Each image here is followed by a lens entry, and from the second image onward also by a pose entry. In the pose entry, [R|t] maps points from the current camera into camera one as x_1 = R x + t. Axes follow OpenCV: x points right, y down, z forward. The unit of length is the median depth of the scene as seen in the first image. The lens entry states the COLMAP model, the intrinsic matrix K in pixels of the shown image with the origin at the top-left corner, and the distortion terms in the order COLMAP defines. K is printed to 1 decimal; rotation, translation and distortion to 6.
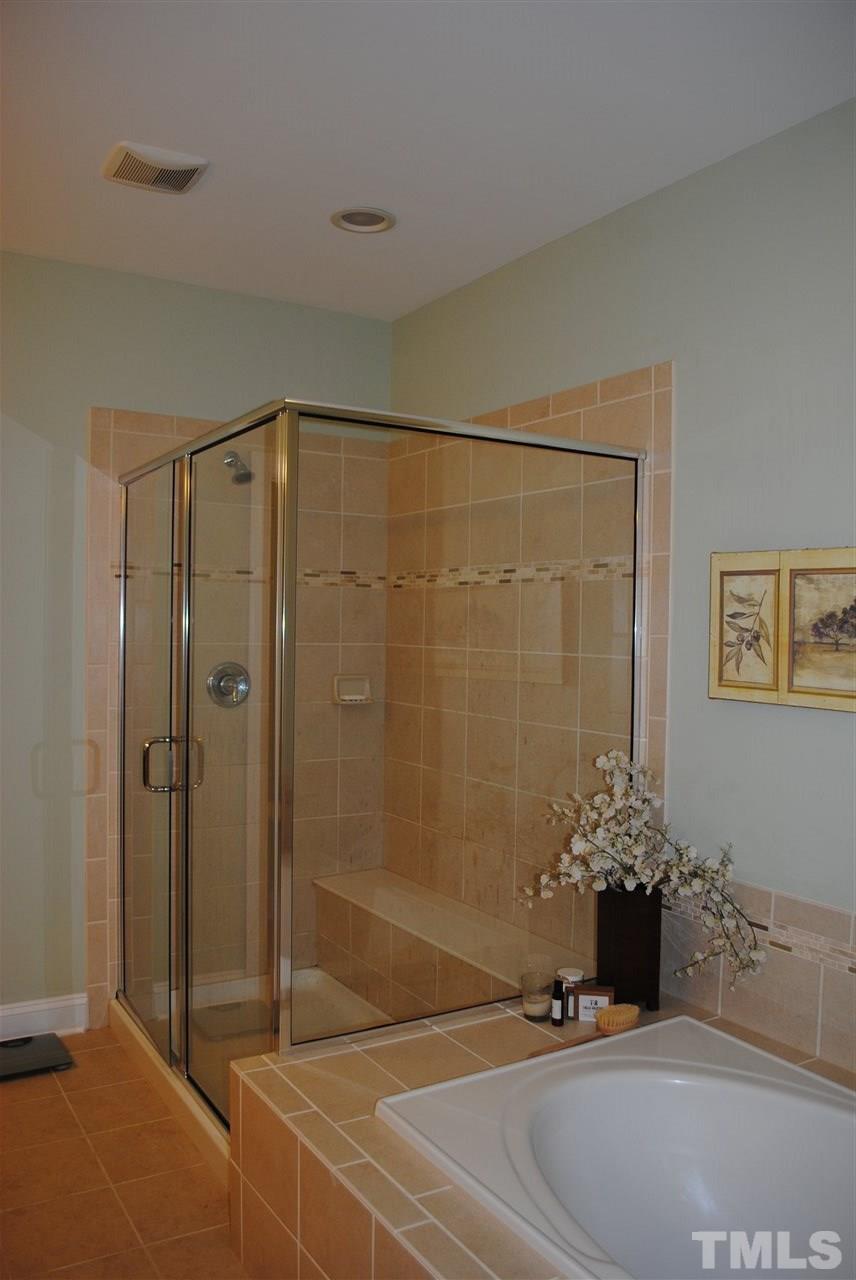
lens RADIAL K [[1010.7, 0, 430.1], [0, 1010.7, 649.9], [0, 0, 1]] dist [-0.075397, 0.002130]
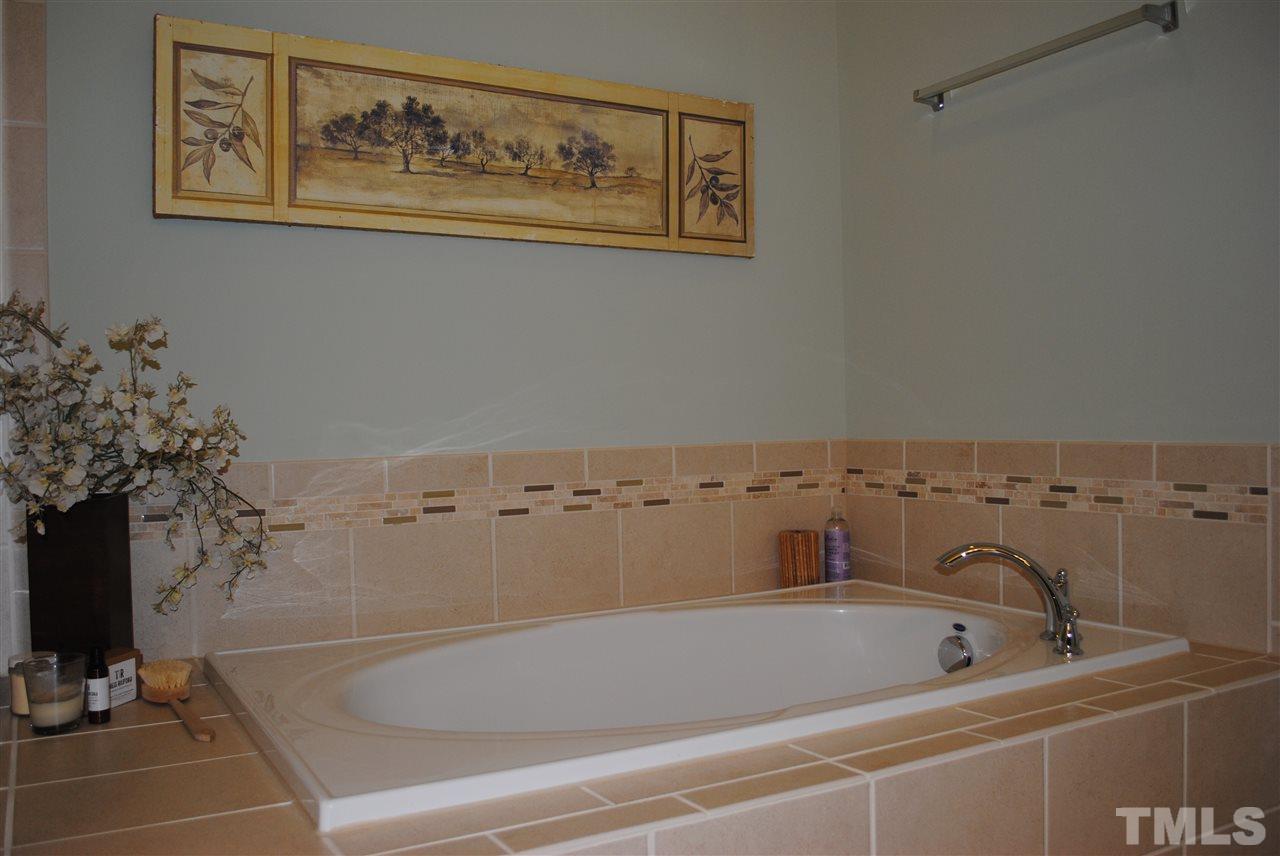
lens RADIAL K [[1100.9, 0, 644.7], [0, 1100.9, 426.6], [0, 0, 1]] dist [-0.071777, -0.012899]
pose [[0.066730, -0.032131, 0.997254, -0.501492], [0.043844, 0.998610, 0.029241, 0.203943], [-0.996807, 0.041773, 0.068046, 0.648521]]
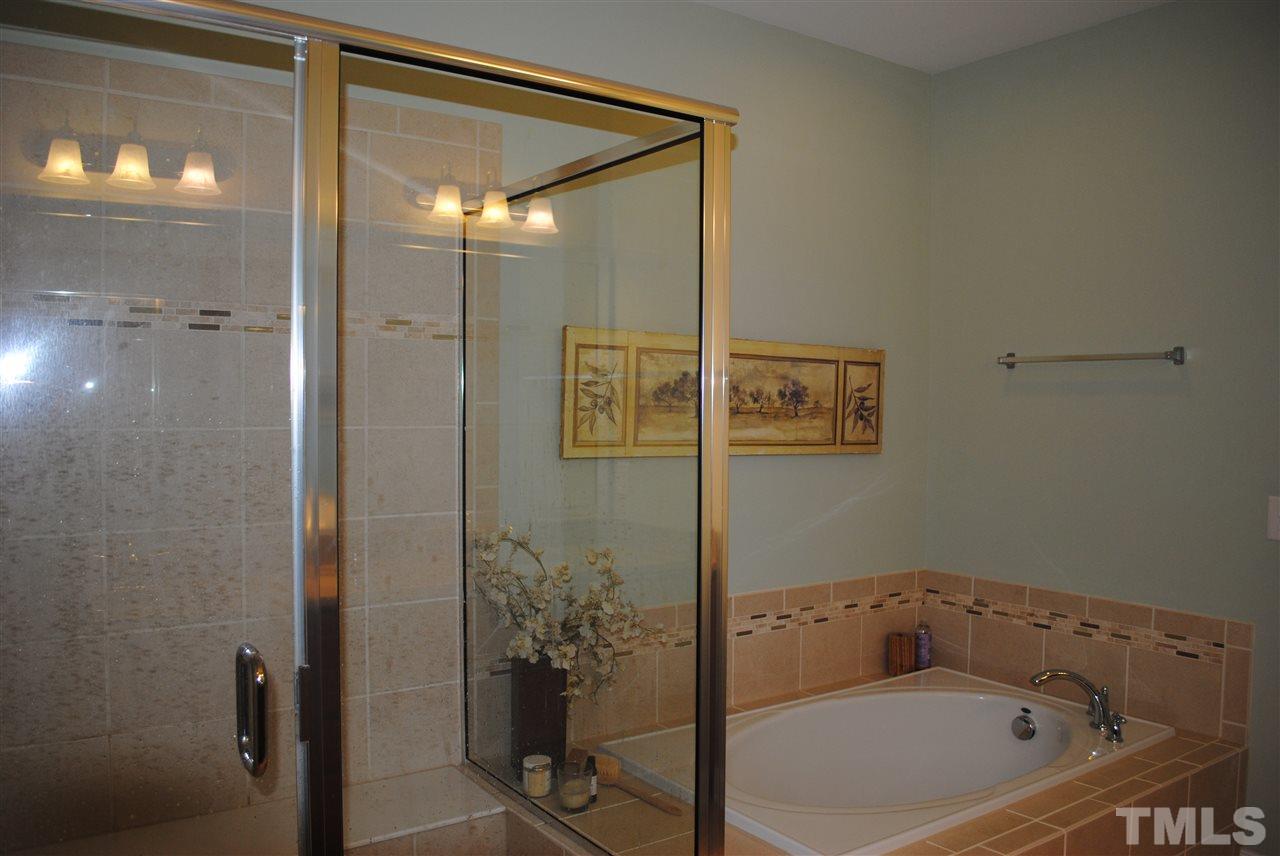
lens RADIAL K [[1010.7, 0, 637.8], [0, 1010.7, 429.1], [0, 0, 1]] dist [-0.075397, 0.002130]
pose [[-0.045600, -0.053718, 0.997514, -0.872676], [0.008750, 0.998493, 0.054171, -0.045776], [-0.998921, 0.011199, -0.045061, 1.033471]]
